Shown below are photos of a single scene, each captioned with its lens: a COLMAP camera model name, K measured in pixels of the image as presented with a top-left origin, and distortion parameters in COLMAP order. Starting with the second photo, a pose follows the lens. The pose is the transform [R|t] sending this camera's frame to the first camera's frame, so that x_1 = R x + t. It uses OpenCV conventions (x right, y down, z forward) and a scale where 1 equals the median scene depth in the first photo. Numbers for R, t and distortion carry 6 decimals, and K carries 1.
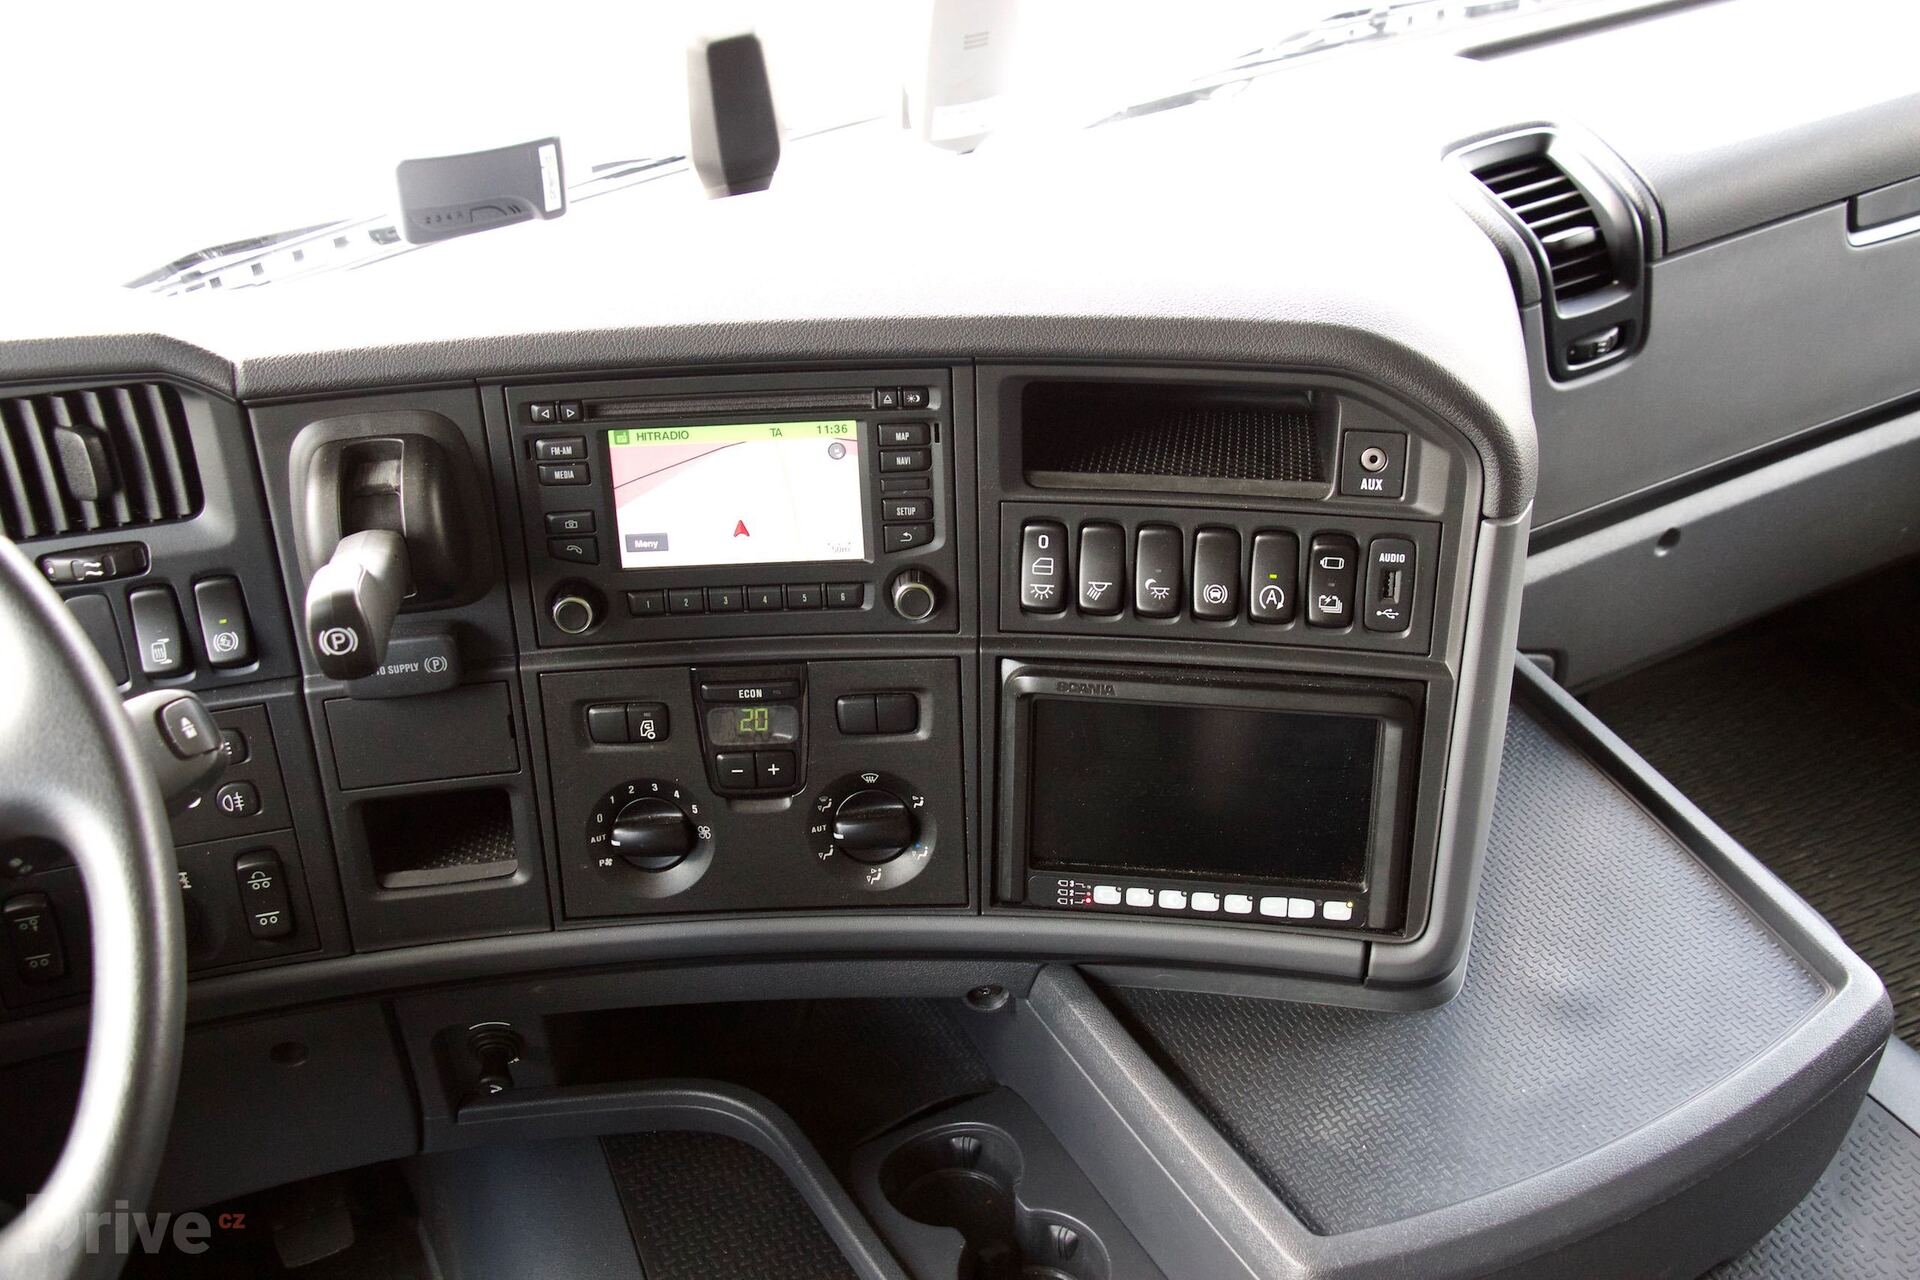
lens RADIAL K [[2083.9, 0, 960.0], [0, 2083.9, 640.0], [0, 0, 1]] dist [-0.021077, 0.003954]
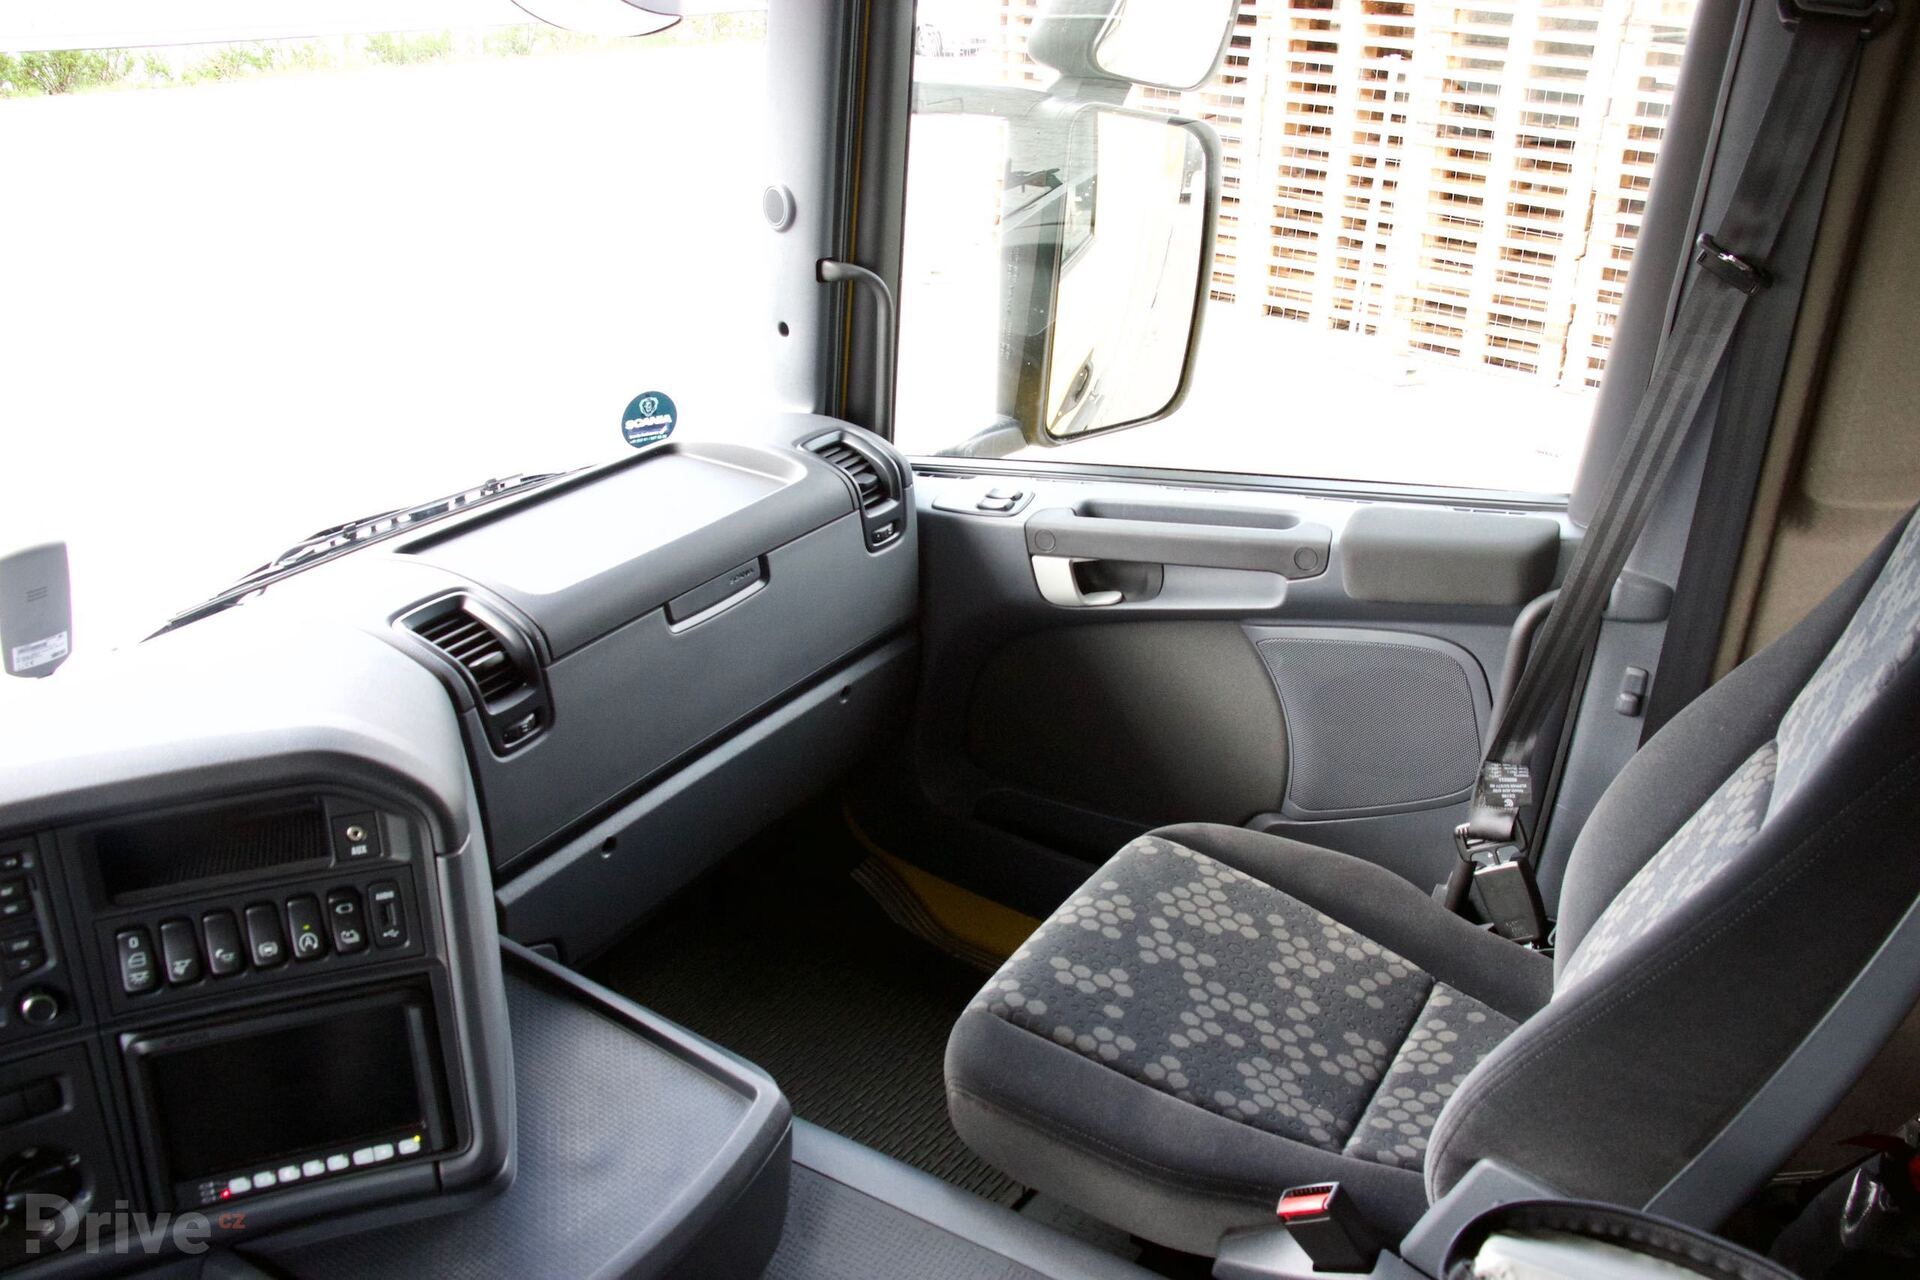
lens RADIAL K [[1619.0, 0, 960.0], [0, 1619.0, 640.0], [0, 0, 1]] dist [-0.175880, 0.159842]
pose [[0.856023, -0.167426, 0.489074, 0.037289], [0.261647, 0.956288, -0.130591, 0.037532], [-0.445832, 0.239754, 0.862411, -0.175573]]
